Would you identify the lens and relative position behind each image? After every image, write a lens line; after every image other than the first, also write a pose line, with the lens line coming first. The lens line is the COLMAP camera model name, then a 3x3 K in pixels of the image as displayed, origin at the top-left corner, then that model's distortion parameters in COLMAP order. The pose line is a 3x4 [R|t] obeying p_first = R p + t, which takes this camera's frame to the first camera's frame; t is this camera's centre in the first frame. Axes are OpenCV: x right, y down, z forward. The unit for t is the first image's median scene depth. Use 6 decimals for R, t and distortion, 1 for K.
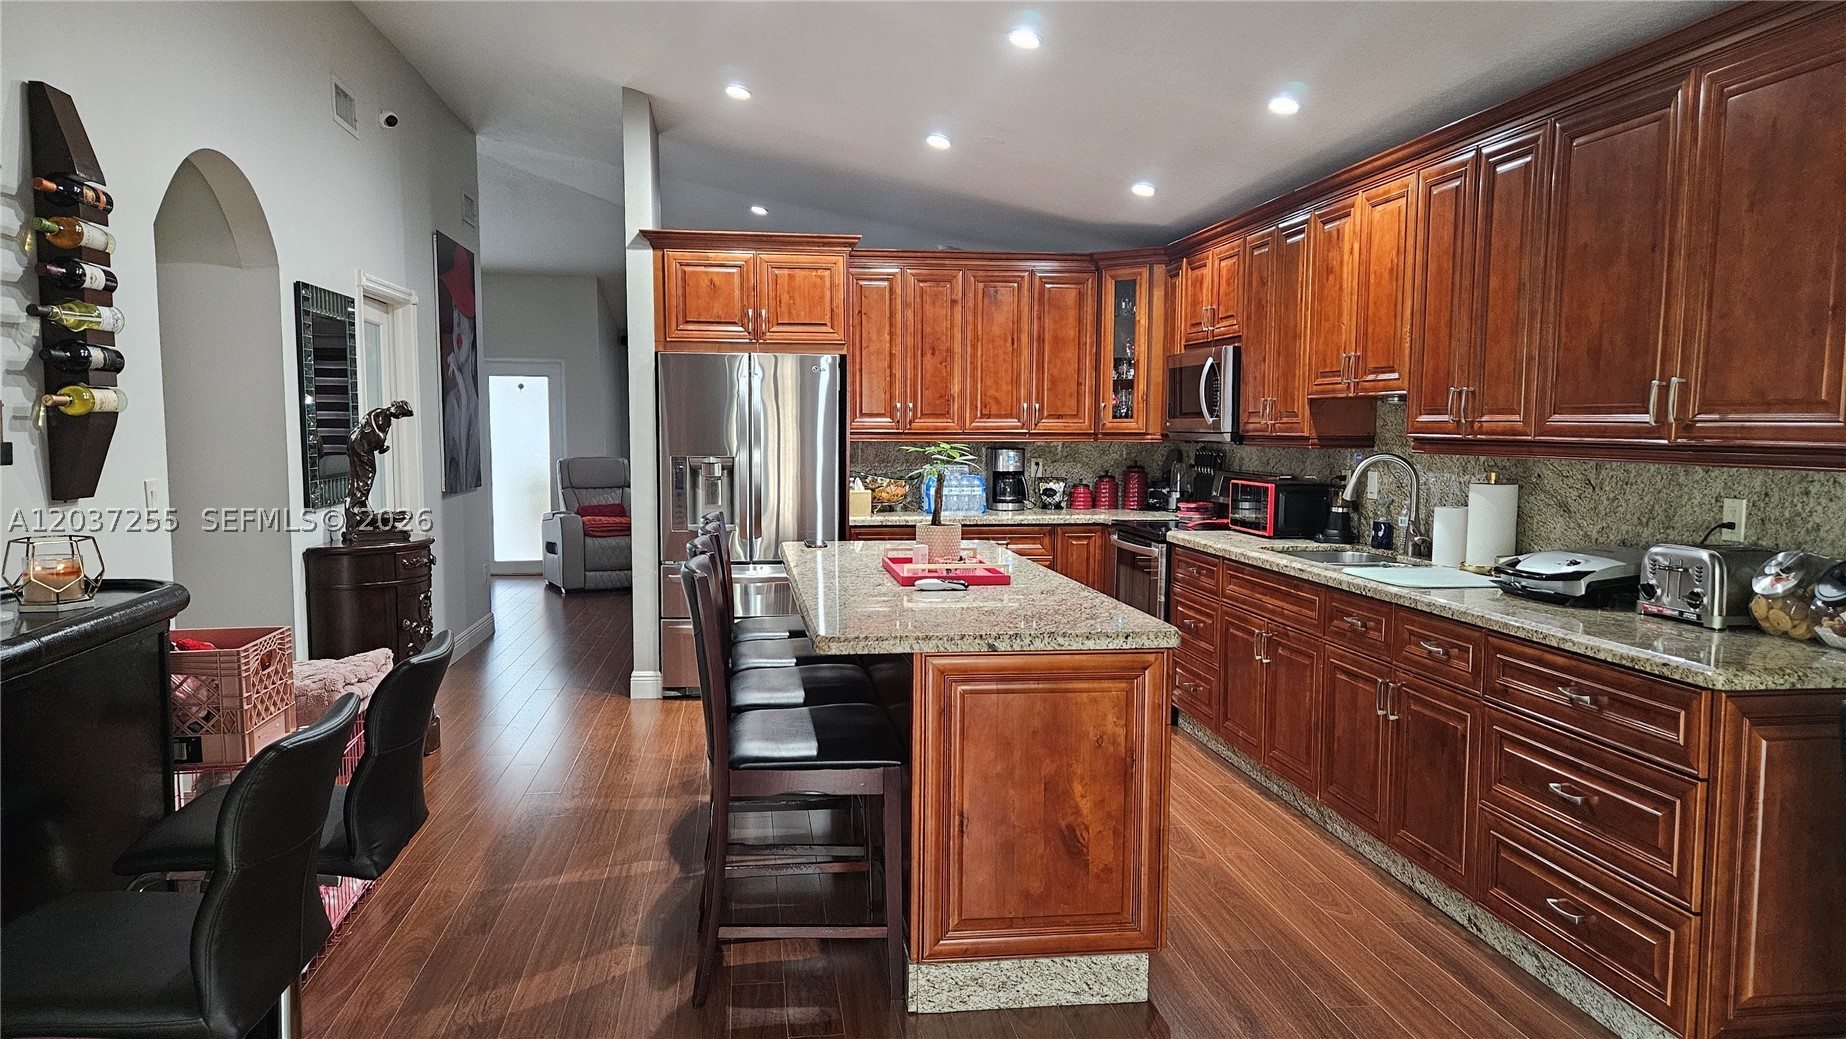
lens RADIAL K [[1271.3, 0, 917.3], [0, 1271.3, 529.5], [0, 0, 1]] dist [0.080427, -0.068085]
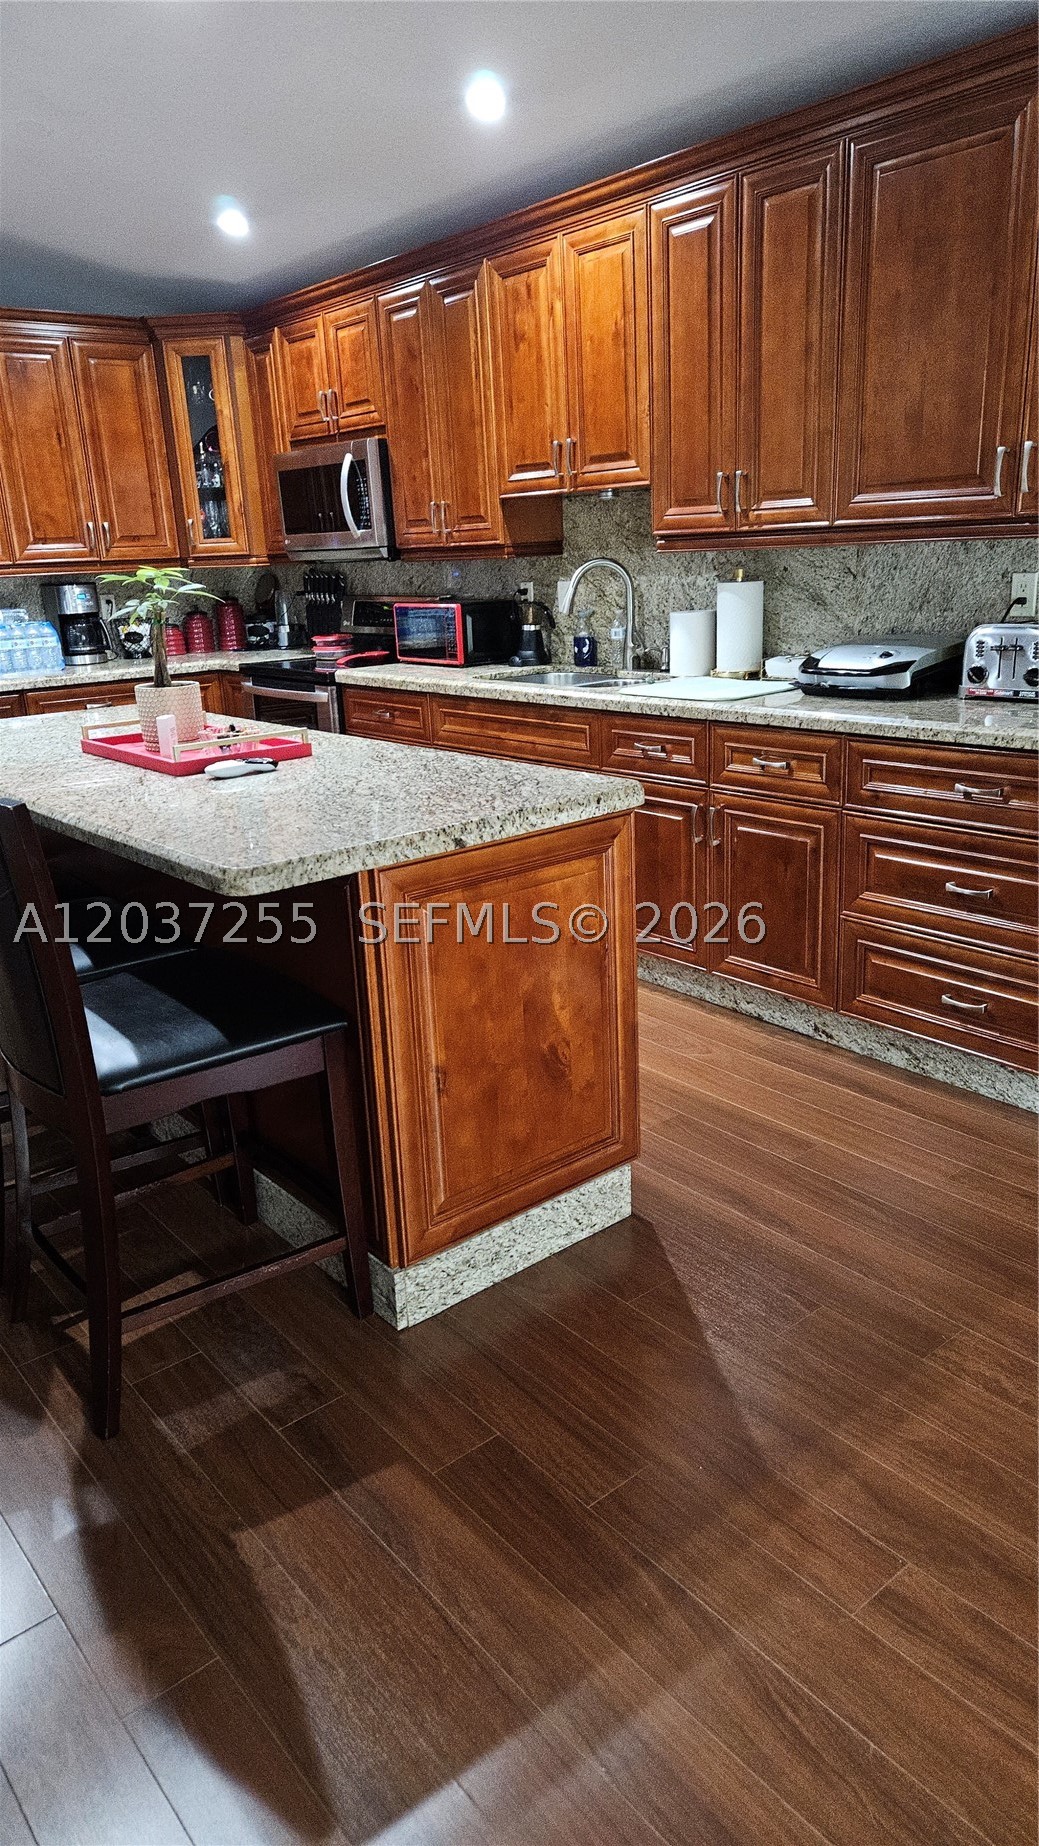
lens RADIAL K [[1228.8, 0, 517.5], [0, 1228.8, 930.5], [0, 0, 1]] dist [0.080815, -0.077837]
pose [[0.844259, -0.200518, 0.497011, -0.189540], [0.093836, 0.968351, 0.231282, -0.012589], [-0.527657, -0.148624, 0.836355, 0.273540]]
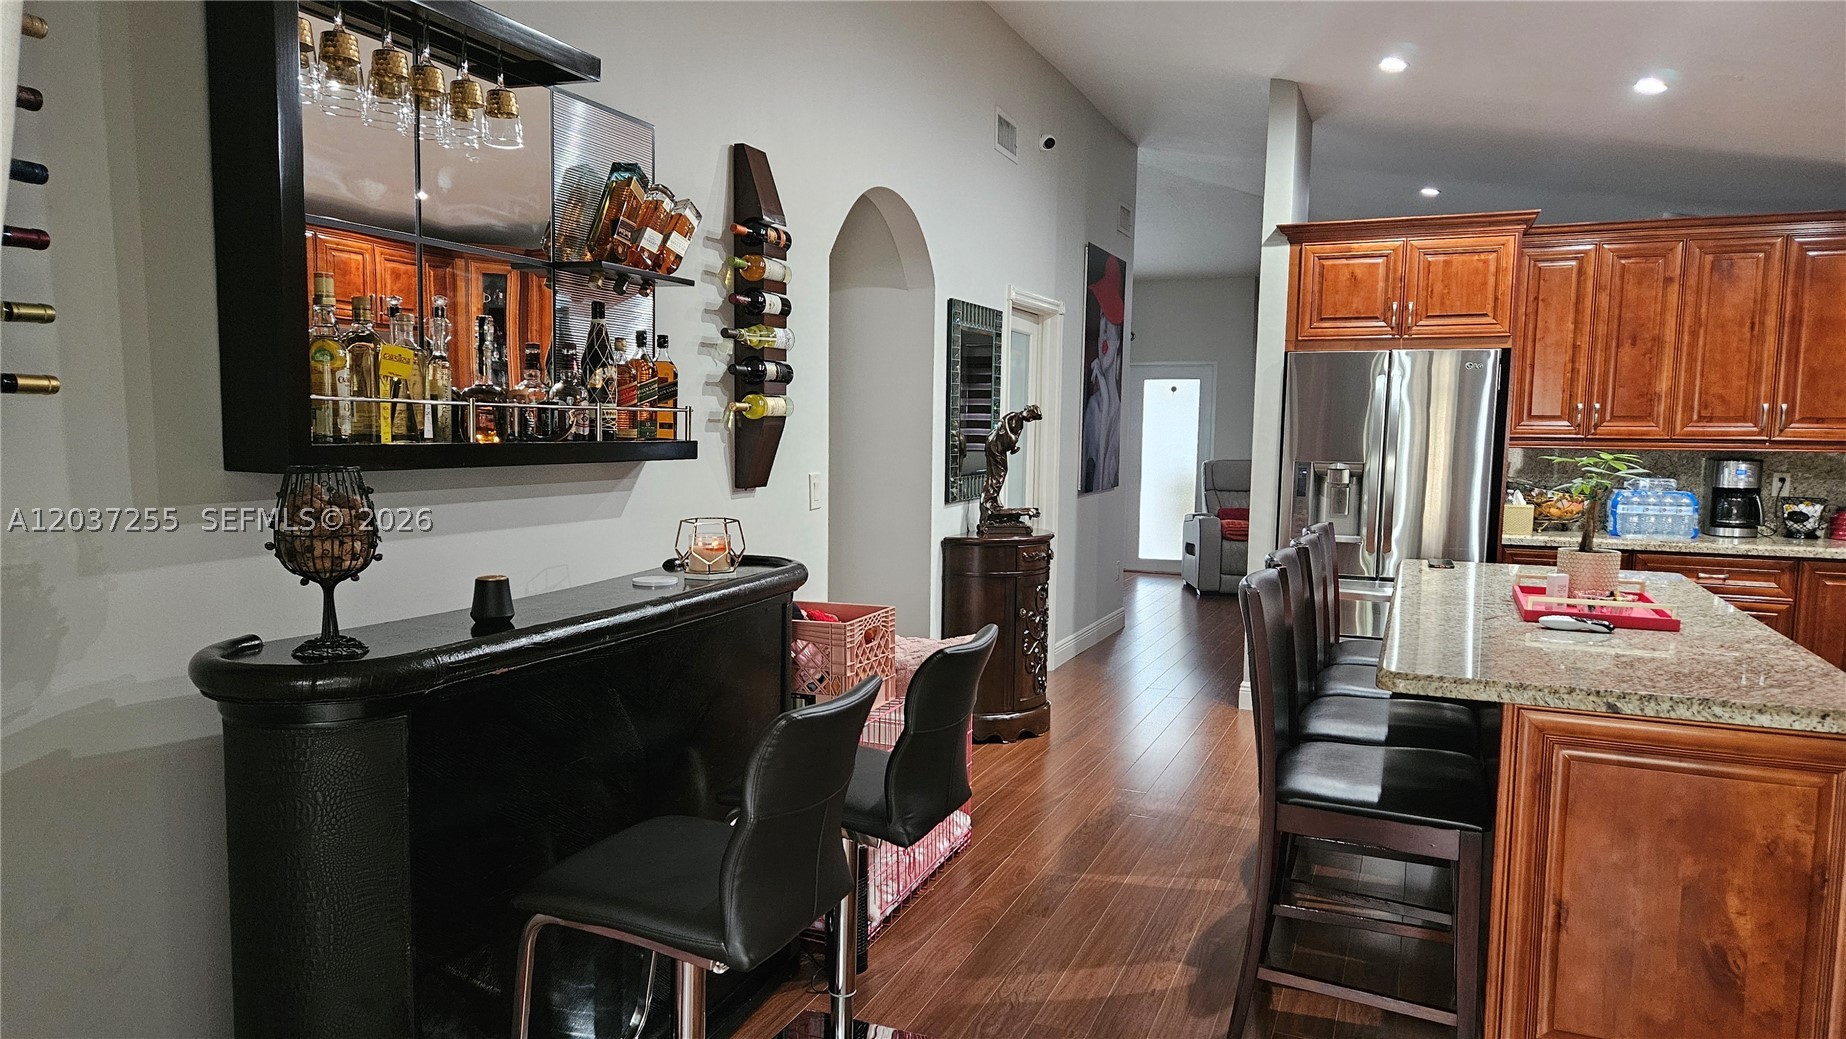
lens RADIAL K [[1259.4, 0, 886.7], [0, 1259.4, 539.8], [0, 0, 1]] dist [0.086887, -0.073543]
pose [[0.853798, 0.055667, -0.517620, 0.057301], [-0.051579, 0.998420, 0.022297, -0.005957], [0.518044, 0.007661, 0.855320, 0.043226]]
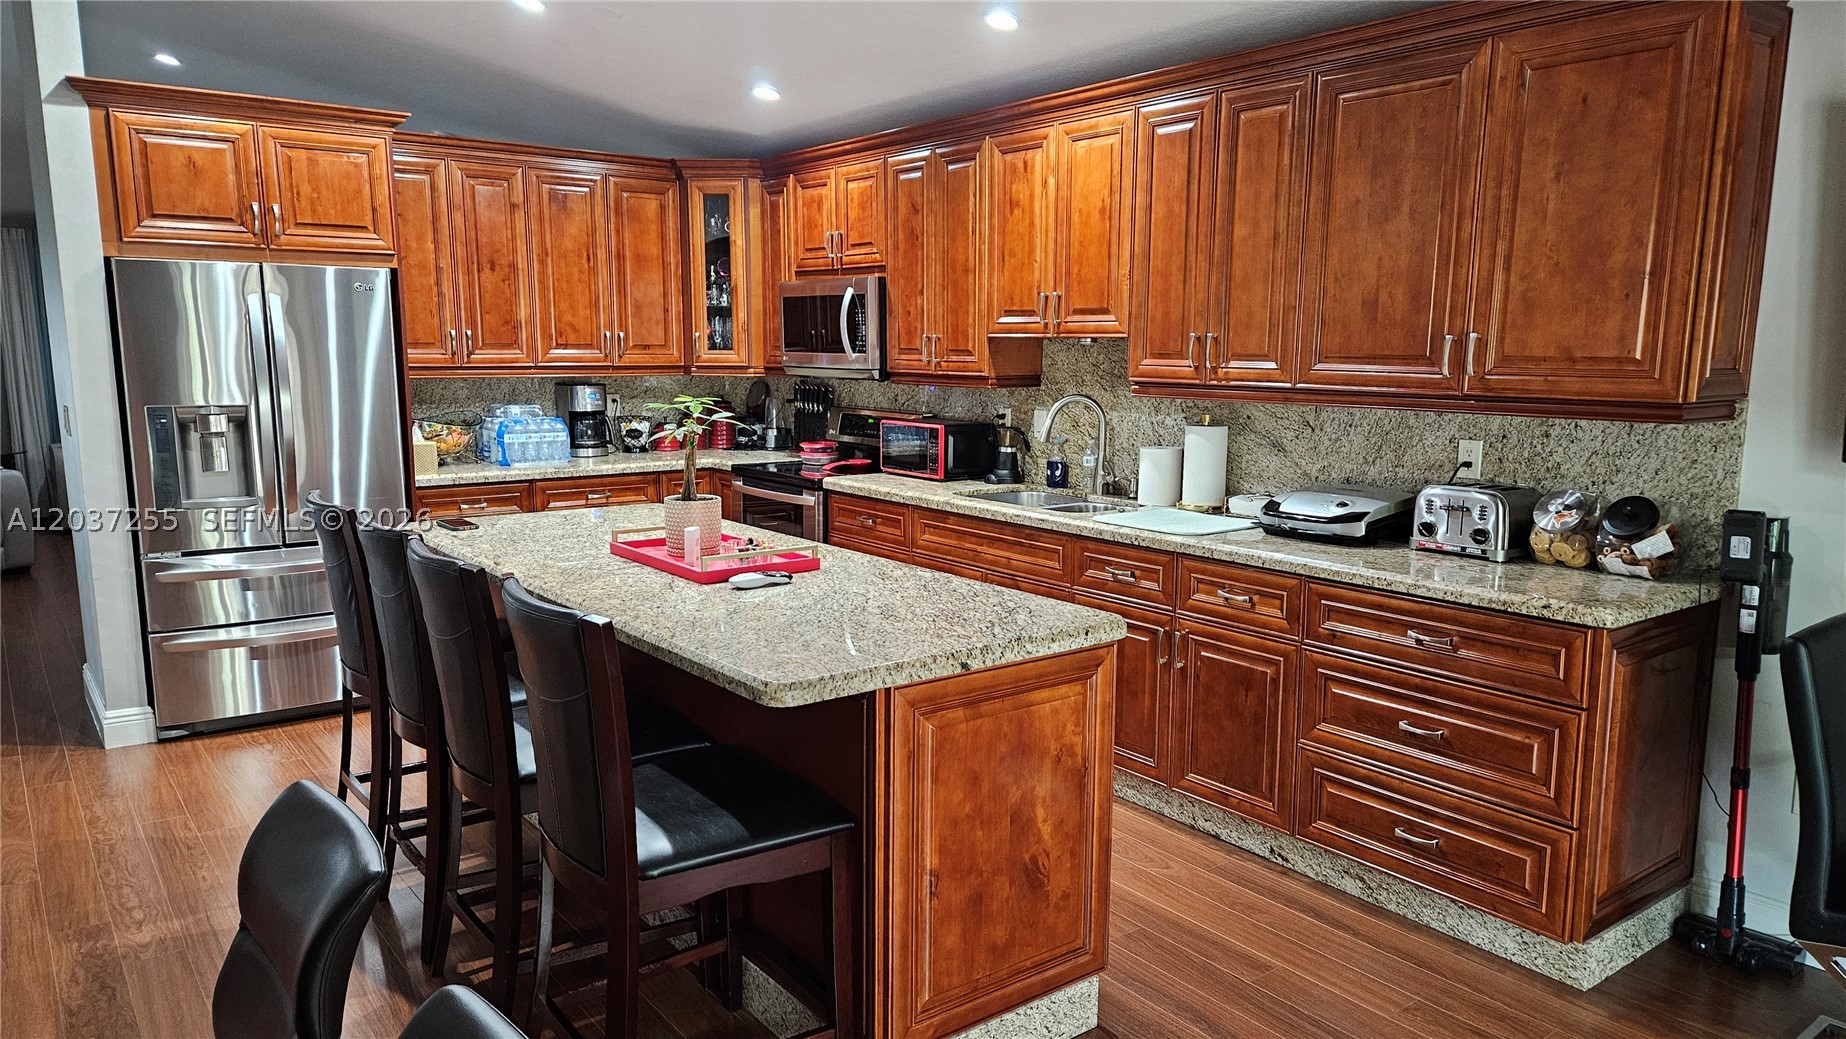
lens RADIAL K [[1243.4, 0, 928.6], [0, 1243.4, 536.7], [0, 0, 1]] dist [0.085384, -0.086948]
pose [[0.861634, -0.079667, 0.501239, -0.248052], [0.039339, 0.995116, 0.090539, -0.044460], [-0.506004, -0.058293, 0.860559, 0.232063]]
